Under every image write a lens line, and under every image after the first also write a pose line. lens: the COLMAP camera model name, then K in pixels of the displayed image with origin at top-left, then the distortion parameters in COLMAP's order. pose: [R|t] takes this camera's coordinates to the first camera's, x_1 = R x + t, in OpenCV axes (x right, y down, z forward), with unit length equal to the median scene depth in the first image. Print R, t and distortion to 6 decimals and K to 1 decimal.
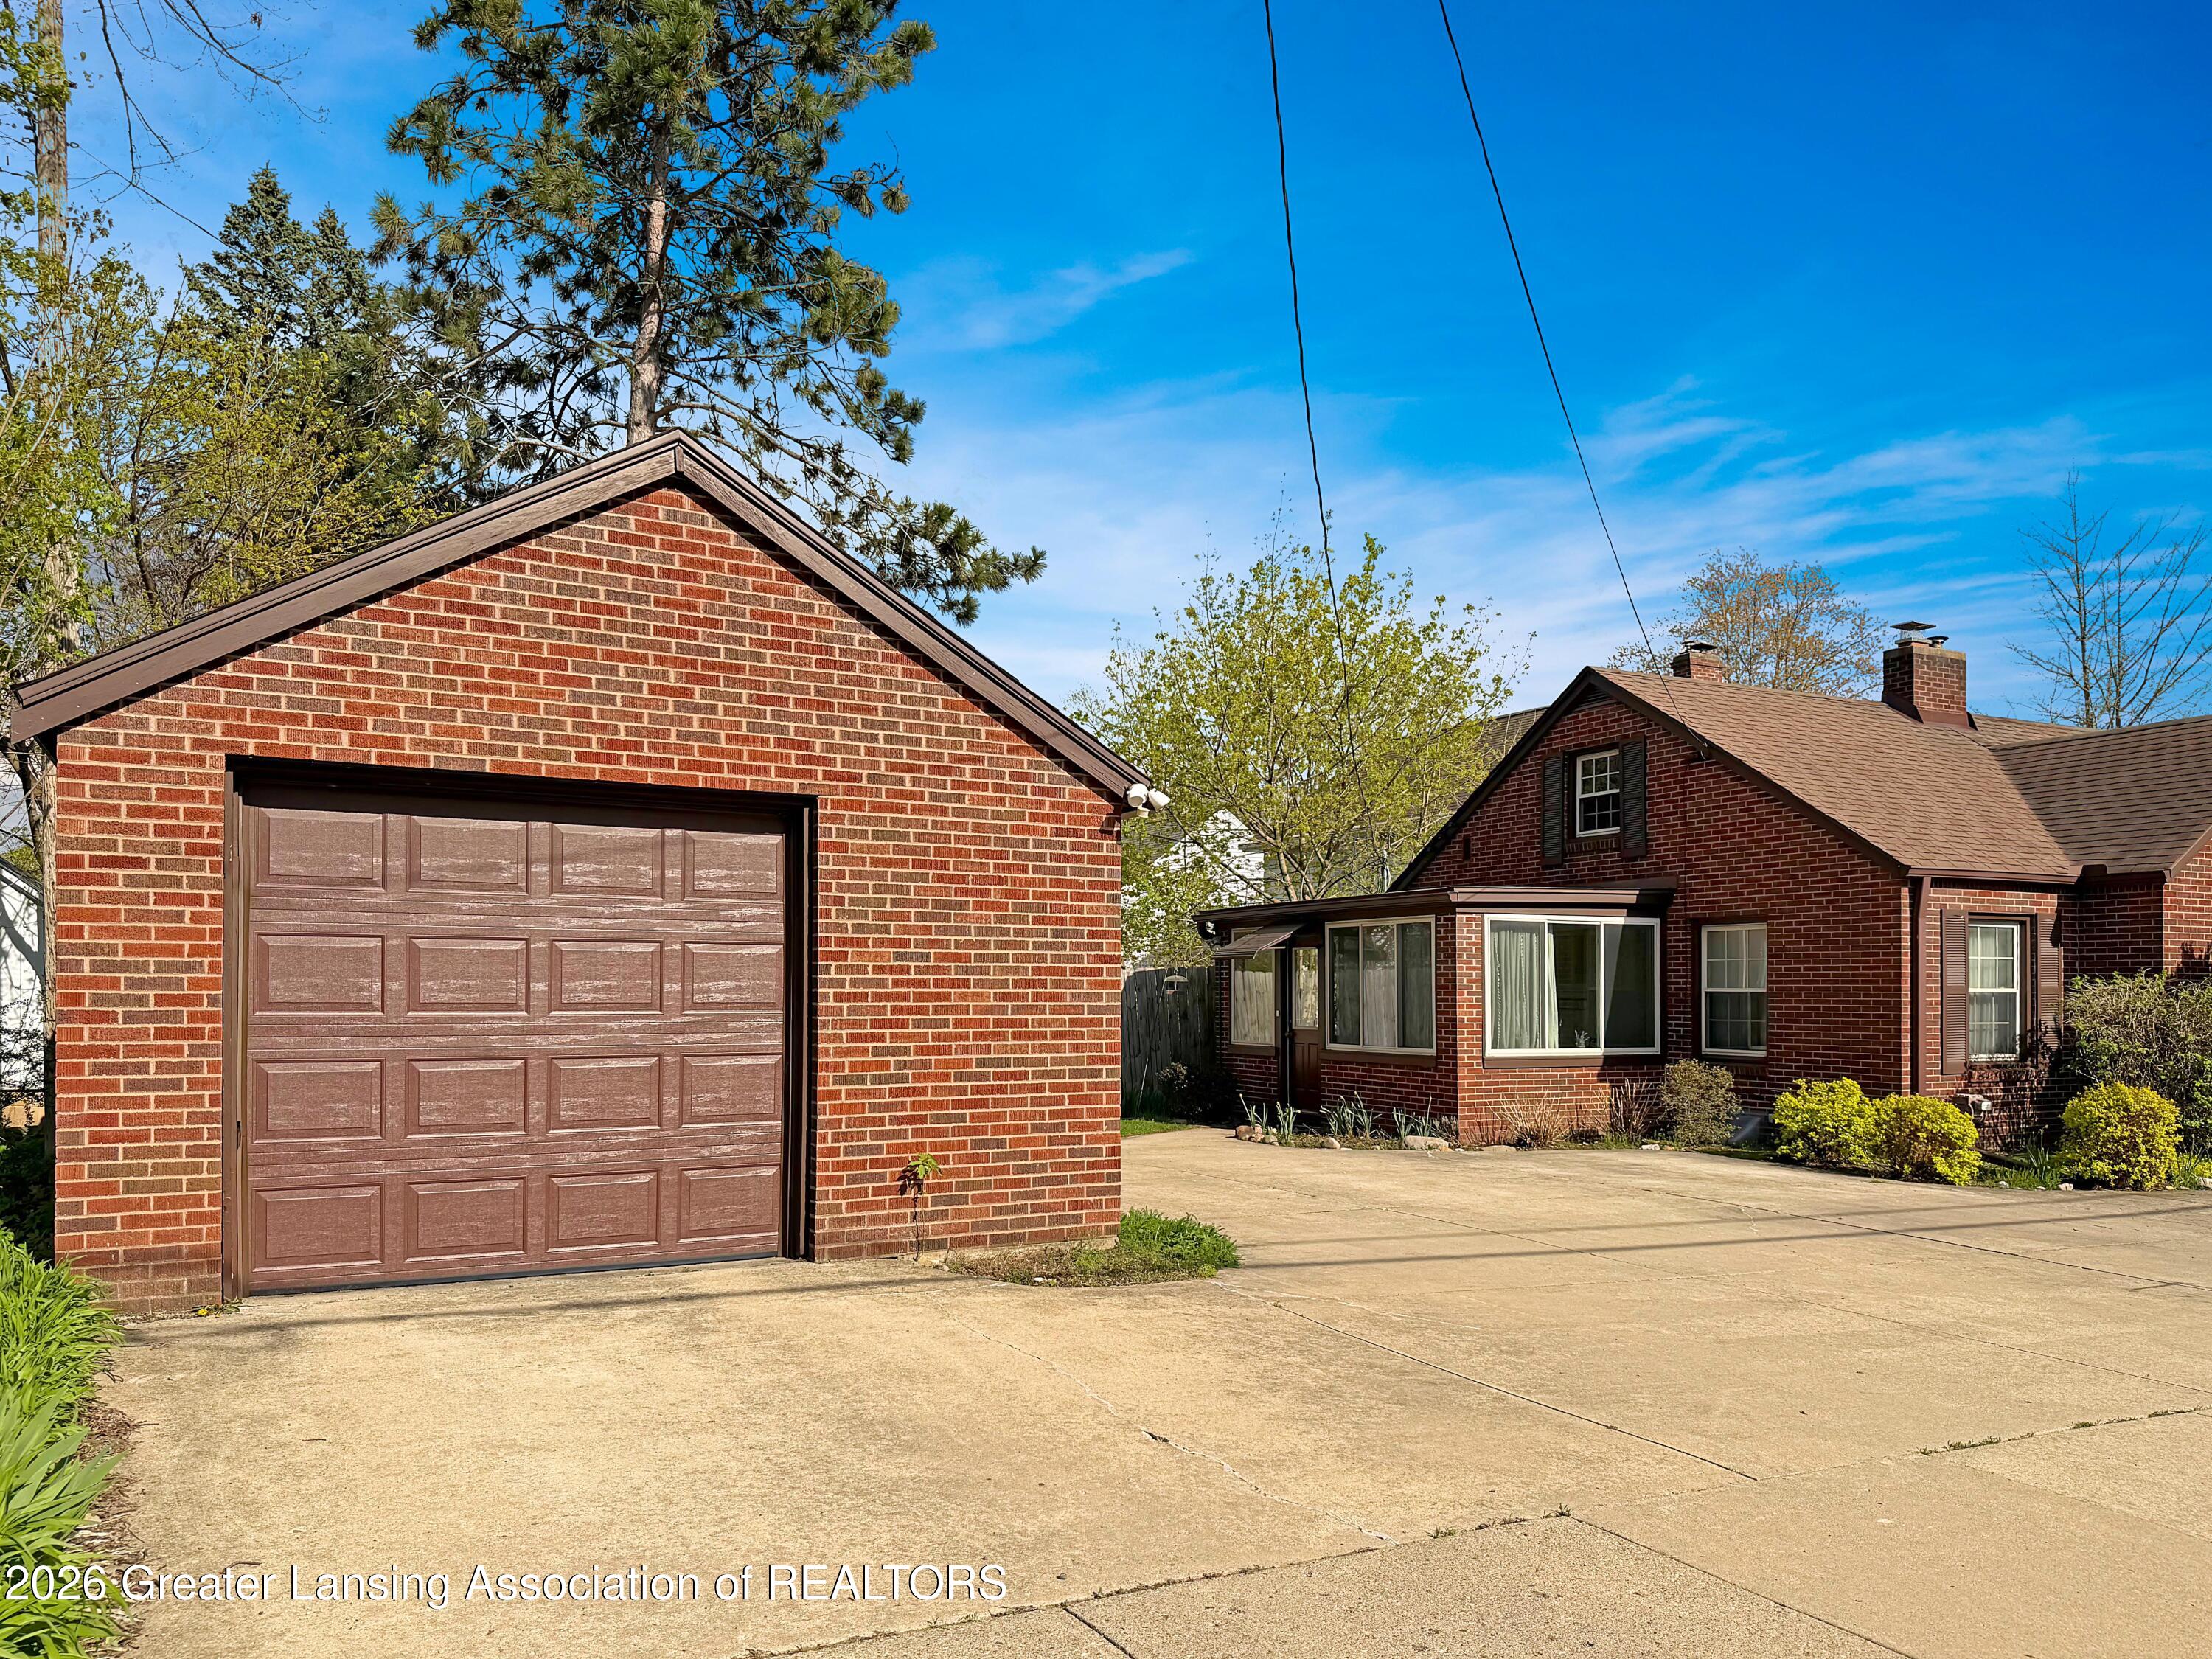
lens RADIAL K [[1574.8, 0, 1097.3], [0, 1574.8, 962.6], [0, 0, 1]] dist [0.056105, -0.103759]
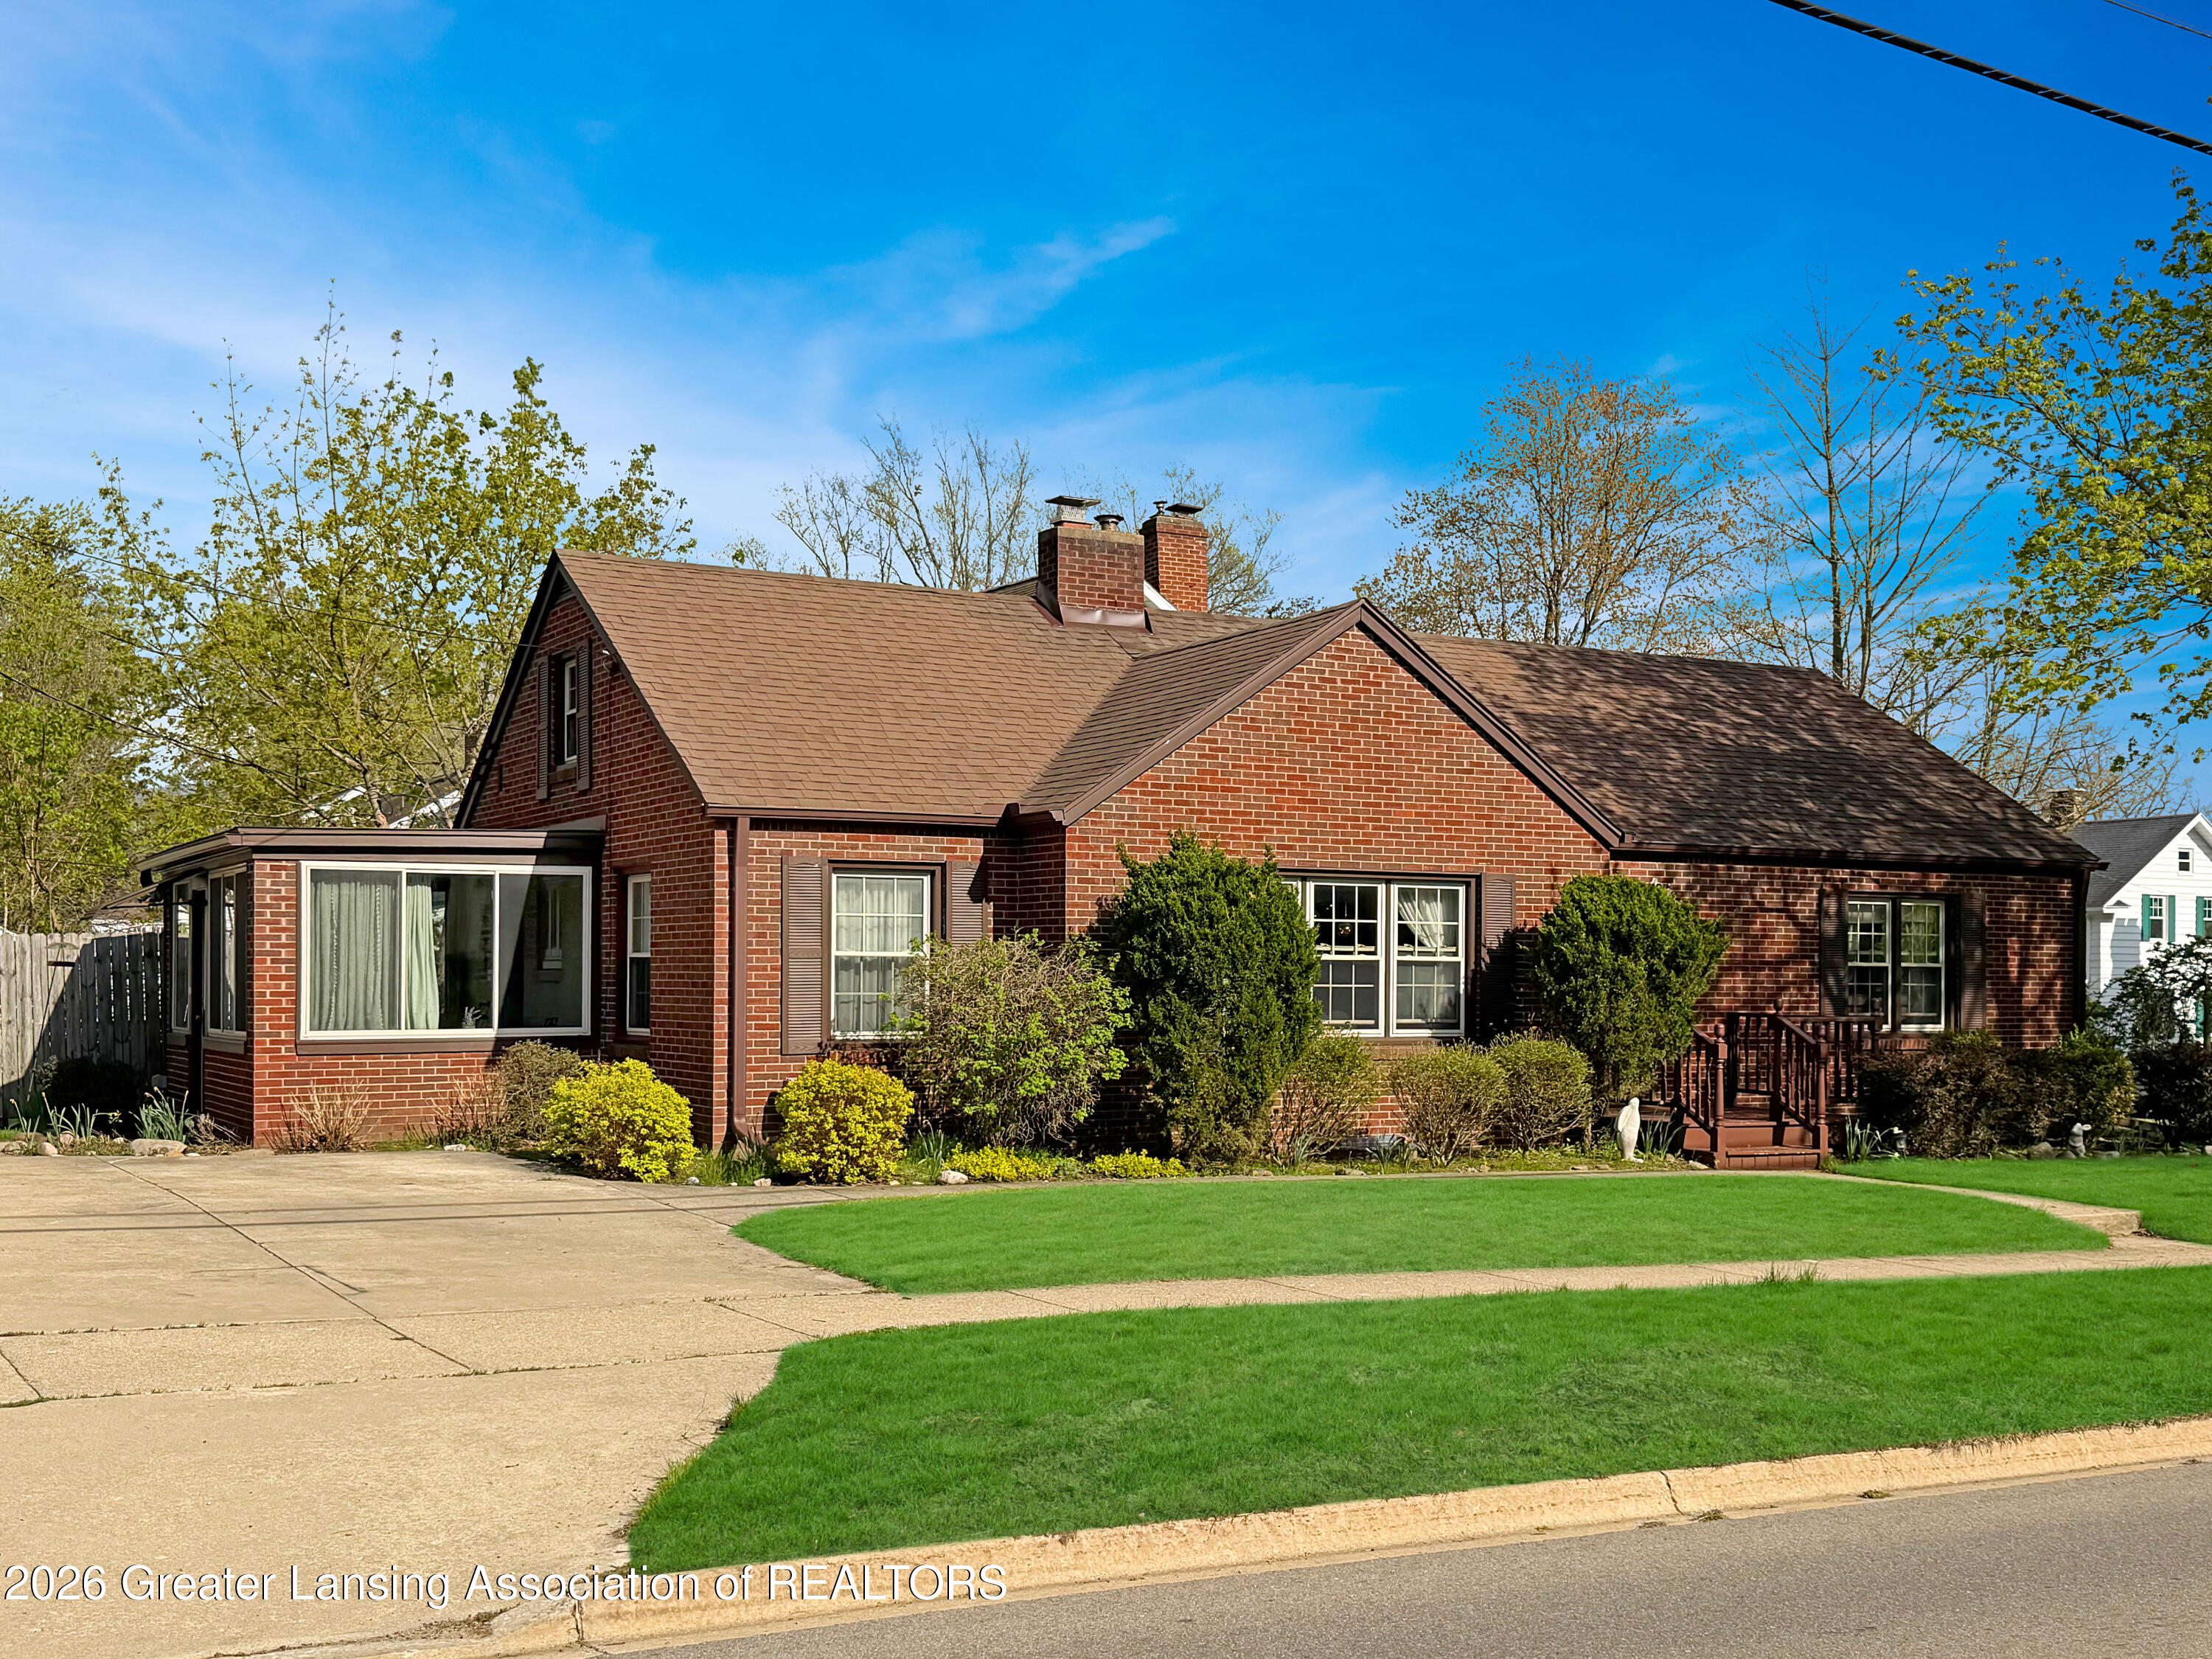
lens RADIAL K [[2407.1, 0, 1106.0], [0, 2407.1, 829.5], [0, 0, 1]] dist [0.114475, -0.006263]
pose [[0.999621, 0.001004, 0.027503, 0.636581], [0.000197, 0.999048, -0.043628, 0.007347], [-0.027521, 0.043616, 0.998669, -0.262367]]
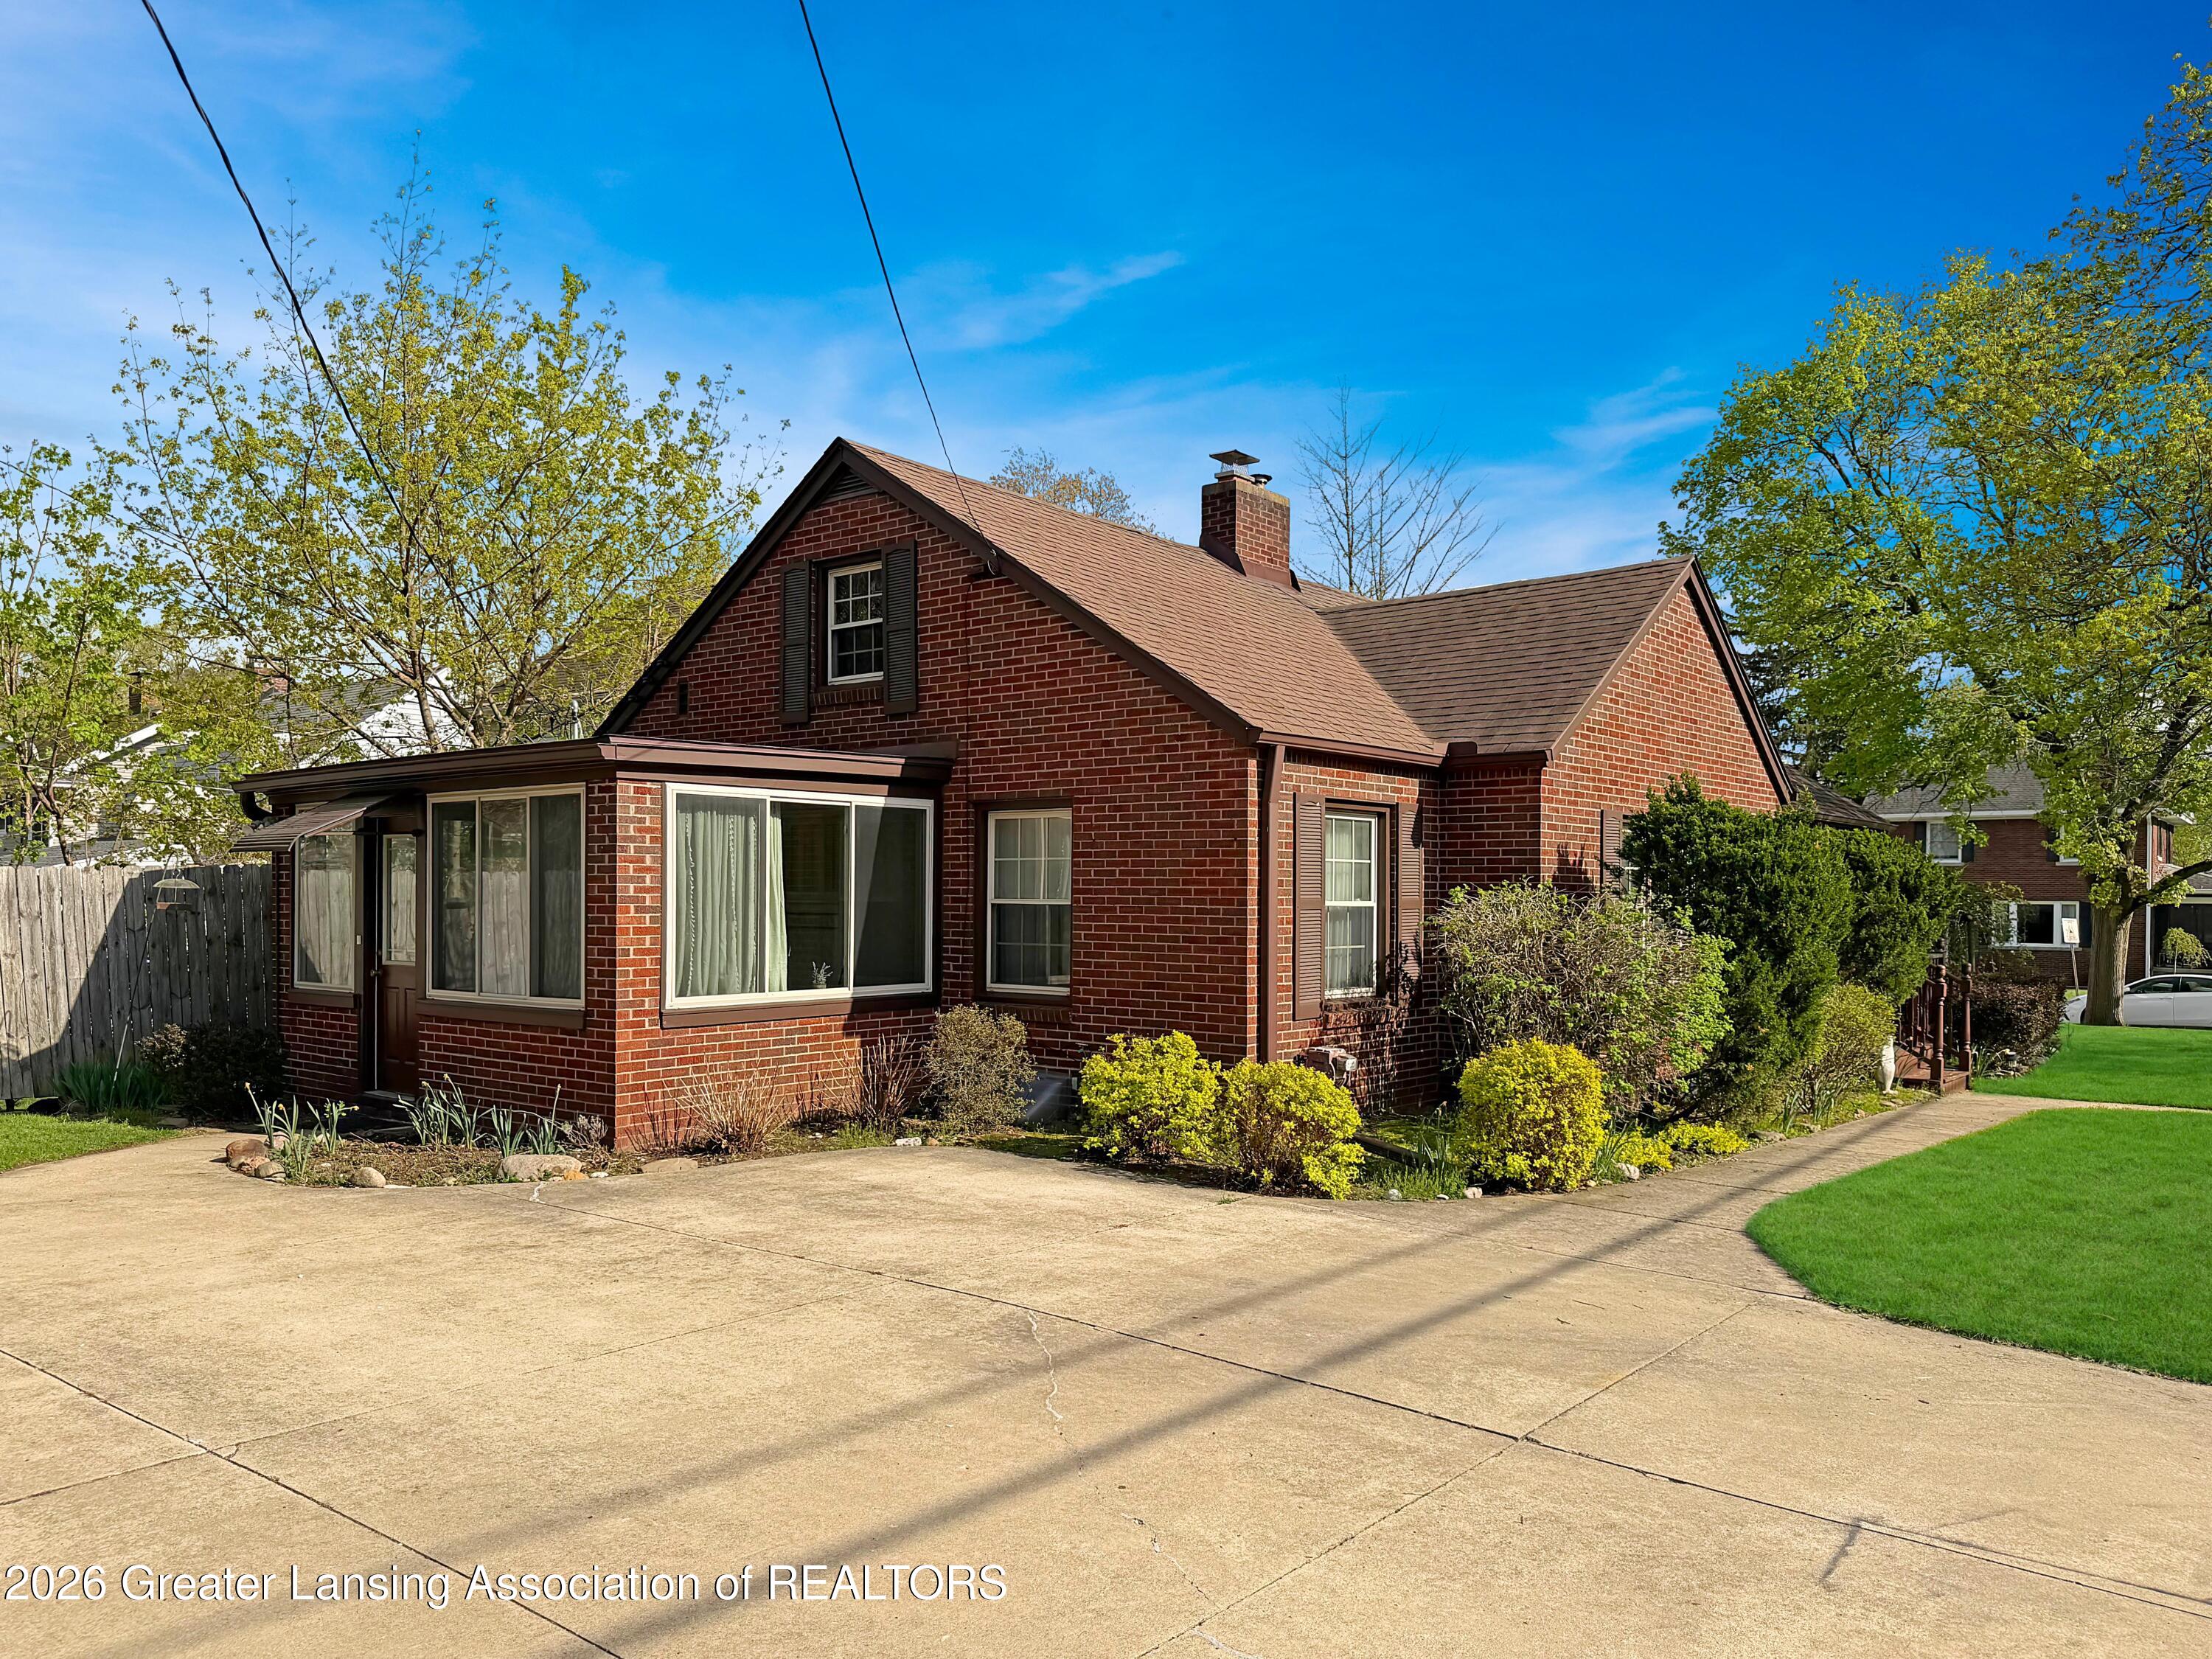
lens RADIAL K [[1567.8, 0, 1067.0], [0, 1567.8, 824.4], [0, 0, 1]] dist [0.058995, -0.000220]
pose [[0.919560, 0.018919, 0.392494, 0.147415], [-0.009333, 0.999610, -0.026316, 0.000783], [-0.392838, 0.020536, 0.919378, 0.363047]]
